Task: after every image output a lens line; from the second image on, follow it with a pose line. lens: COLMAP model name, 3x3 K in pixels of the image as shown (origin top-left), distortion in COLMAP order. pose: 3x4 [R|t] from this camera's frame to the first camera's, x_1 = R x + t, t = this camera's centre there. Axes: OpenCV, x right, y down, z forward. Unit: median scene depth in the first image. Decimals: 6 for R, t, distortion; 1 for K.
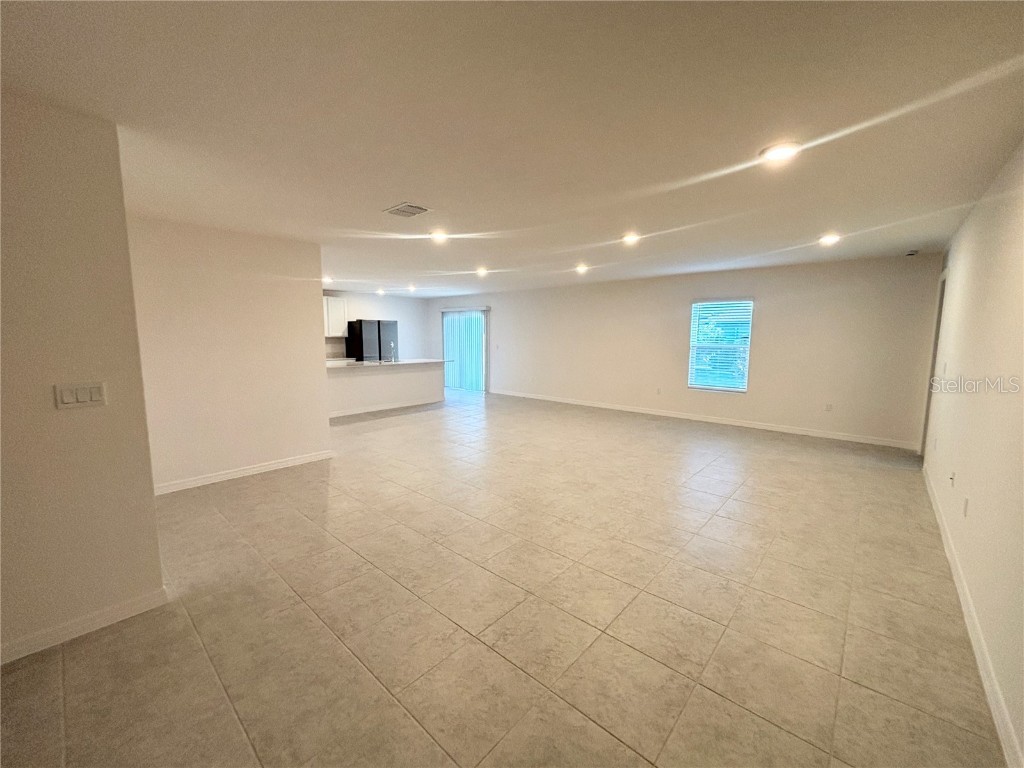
lens RADIAL K [[416.0, 0, 513.6], [0, 416.0, 384.4], [0, 0, 1]] dist [0.016704, -0.000237]
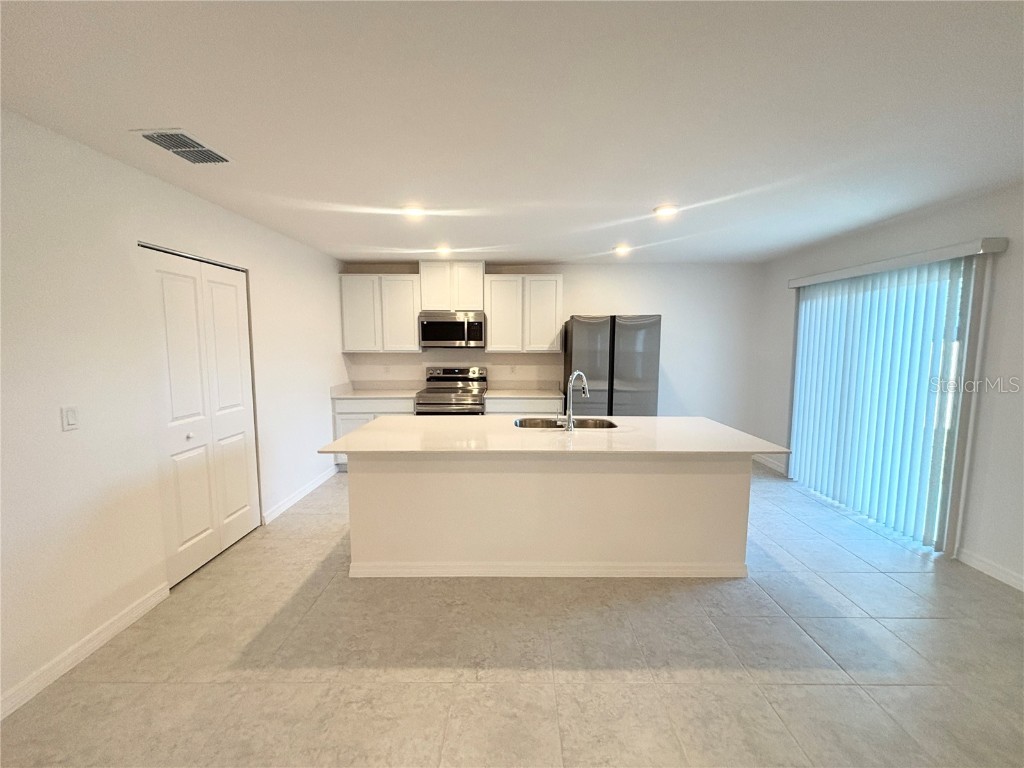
lens RADIAL K [[416.0, 0, 513.6], [0, 416.0, 384.4], [0, 0, 1]] dist [0.016704, -0.000237]
pose [[0.654663, 0.073025, -0.752385, -0.054071], [-0.088571, 0.995877, 0.019591, -0.080488], [0.750714, 0.053815, 0.658432, 0.636634]]
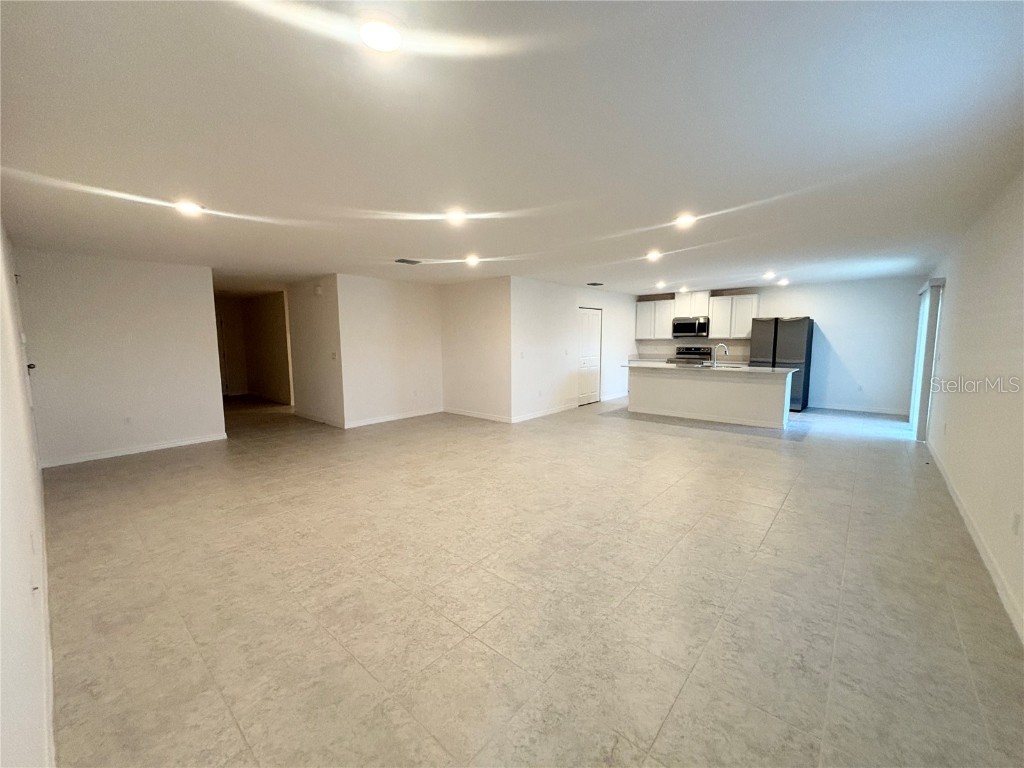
lens RADIAL K [[416.0, 0, 513.6], [0, 416.0, 384.4], [0, 0, 1]] dist [0.016704, -0.000237]
pose [[-0.005847, 0.107374, -0.994202, 0.498012], [-0.109601, 0.988160, 0.107366, -0.057522], [0.993959, 0.109593, 0.005990, 0.509196]]
